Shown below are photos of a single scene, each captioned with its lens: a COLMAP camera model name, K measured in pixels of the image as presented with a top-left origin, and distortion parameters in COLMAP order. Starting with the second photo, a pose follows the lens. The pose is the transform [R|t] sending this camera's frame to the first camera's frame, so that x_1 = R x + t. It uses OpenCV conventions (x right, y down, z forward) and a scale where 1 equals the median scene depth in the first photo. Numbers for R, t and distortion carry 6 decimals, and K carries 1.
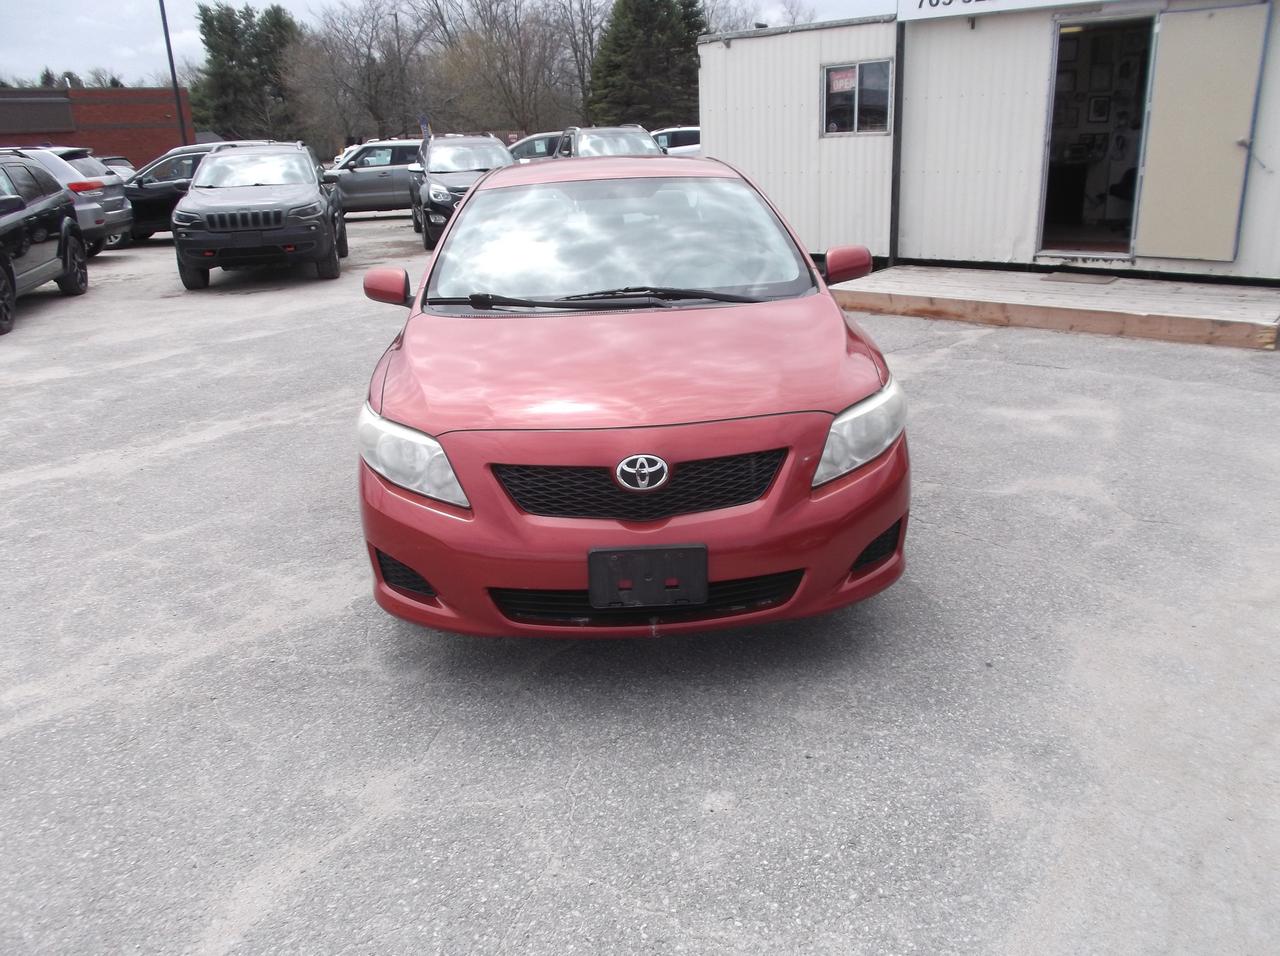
lens RADIAL K [[1018.0, 0, 640.0], [0, 1018.0, 478.0], [0, 0, 1]] dist [-0.021027, 0.000274]
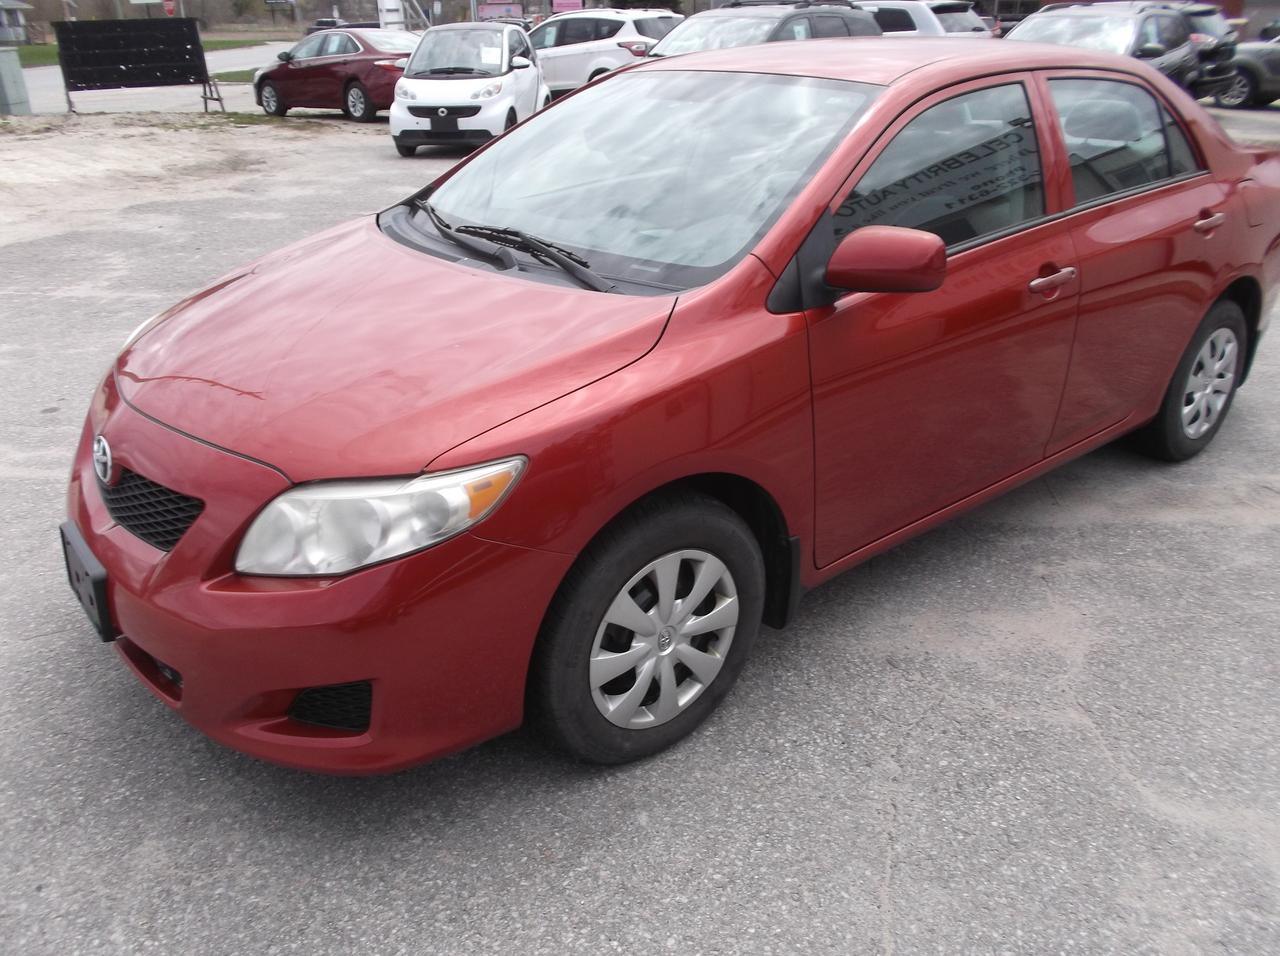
lens RADIAL K [[1018.0, 0, 640.0], [0, 1018.0, 478.0], [0, 0, 1]] dist [-0.021027, 0.000274]
pose [[0.593385, 0.364897, -0.717456, 0.791059], [-0.275978, 0.929543, 0.244511, -0.286229], [0.756128, 0.052913, 0.652281, 0.780532]]
